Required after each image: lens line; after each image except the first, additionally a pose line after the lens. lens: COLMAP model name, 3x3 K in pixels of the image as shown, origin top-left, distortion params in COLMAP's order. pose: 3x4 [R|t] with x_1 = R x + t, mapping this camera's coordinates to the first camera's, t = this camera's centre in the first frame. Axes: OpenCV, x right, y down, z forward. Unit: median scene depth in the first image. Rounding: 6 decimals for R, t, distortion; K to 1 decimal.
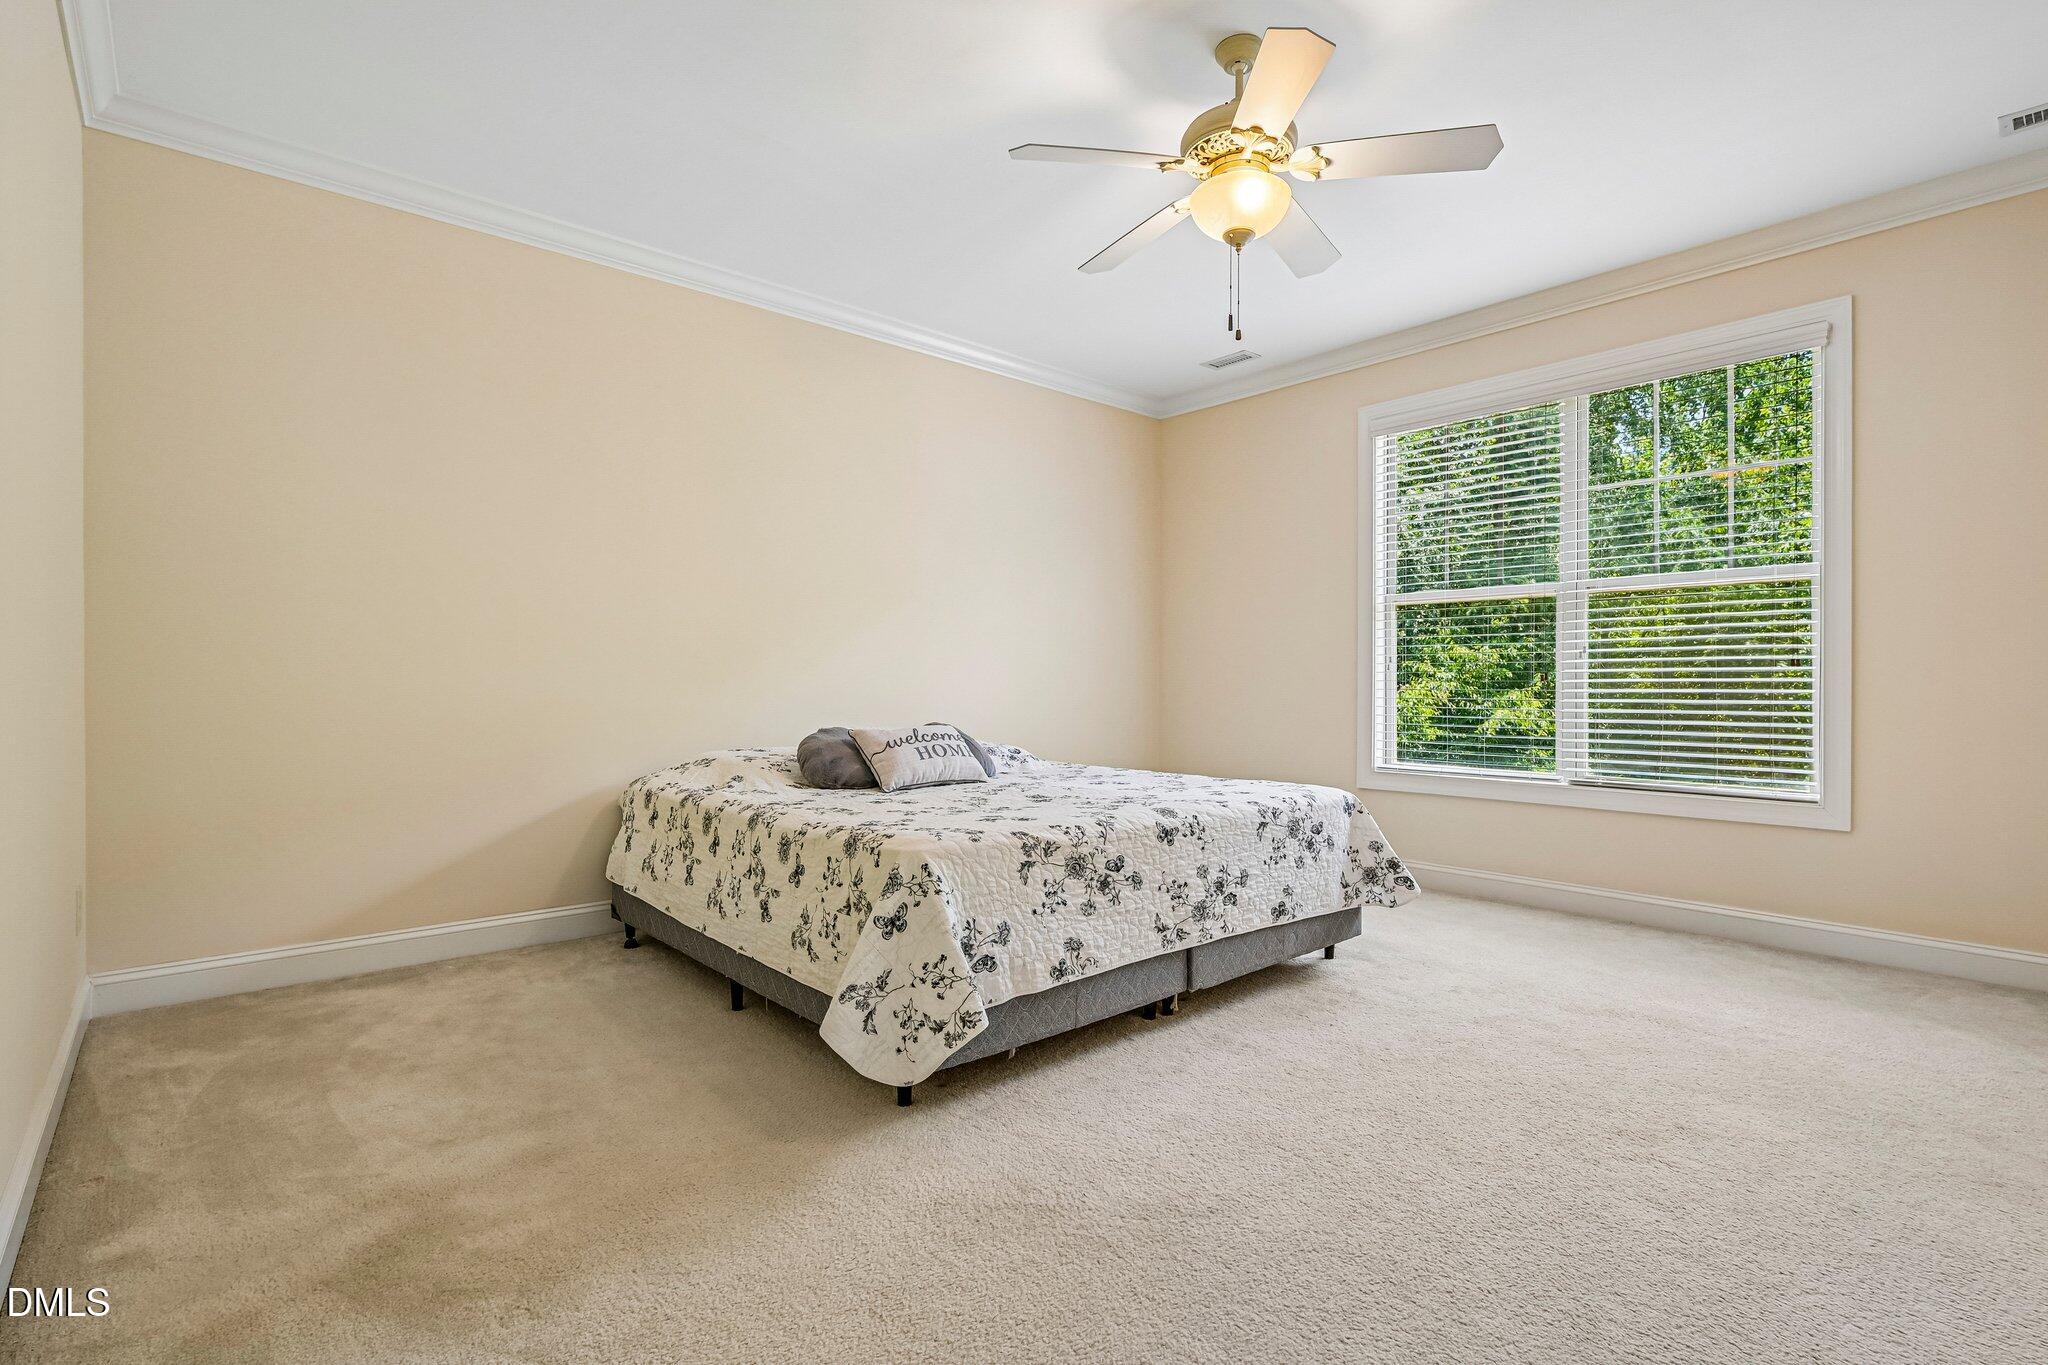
lens RADIAL K [[961.3, 0, 1027.1], [0, 961.3, 703.1], [0, 0, 1]] dist [-0.001333, -0.000058]
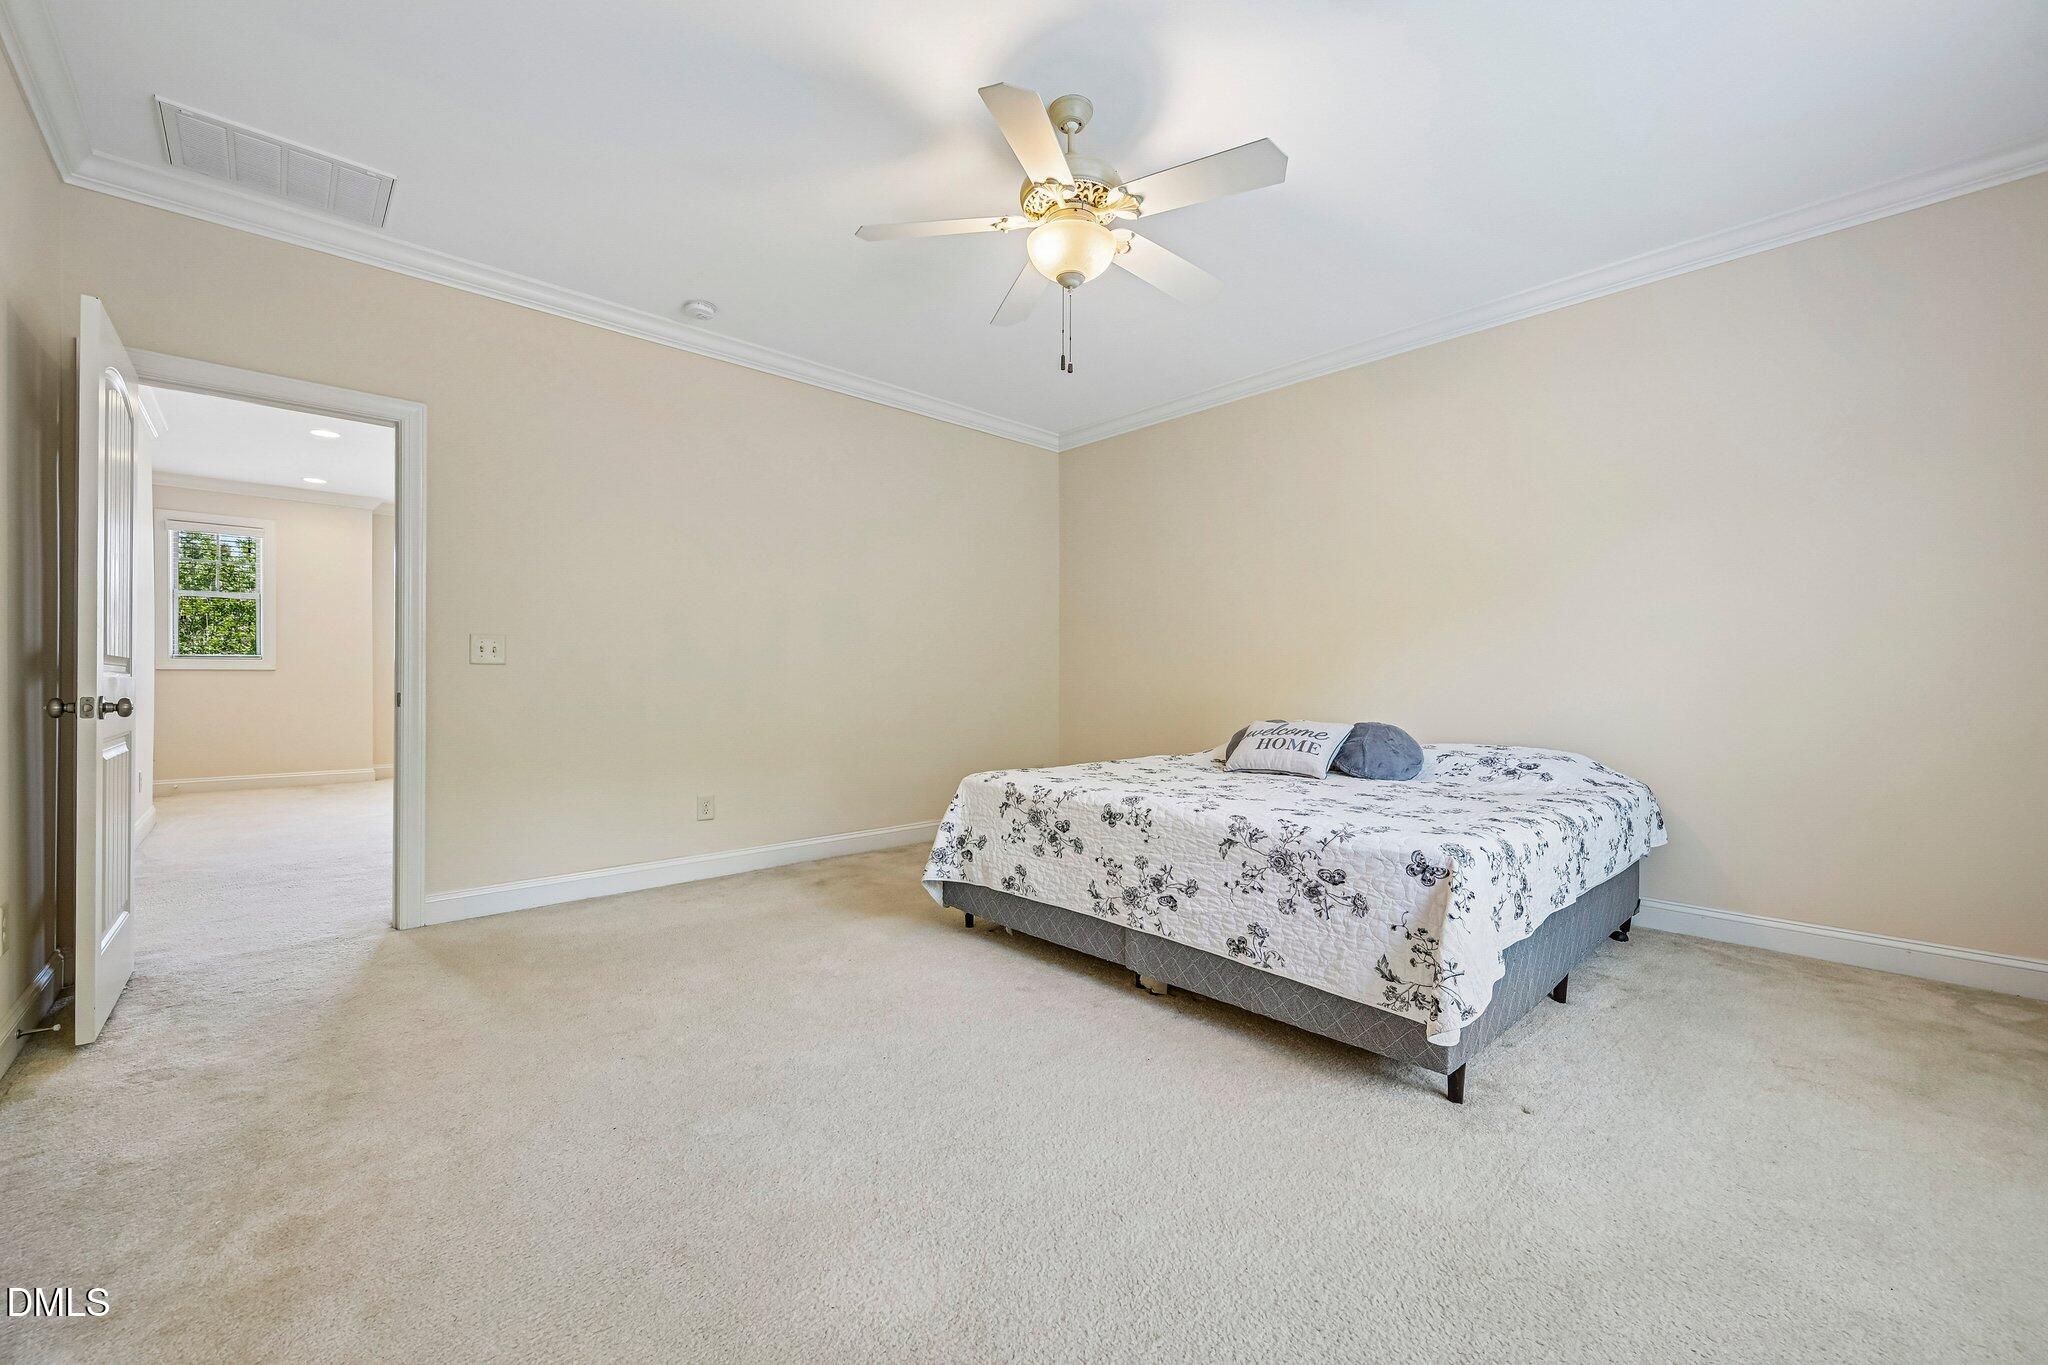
lens RADIAL K [[802.2, 0, 1024.0], [0, 802.2, 682.5], [0, 0, 1]] dist [0.002115, 0.000219]
pose [[0.028241, 0.016511, -0.999465, 1.057503], [-0.003465, 0.999859, 0.016419, -0.035021], [0.999595, 0.002999, 0.028295, 0.852442]]
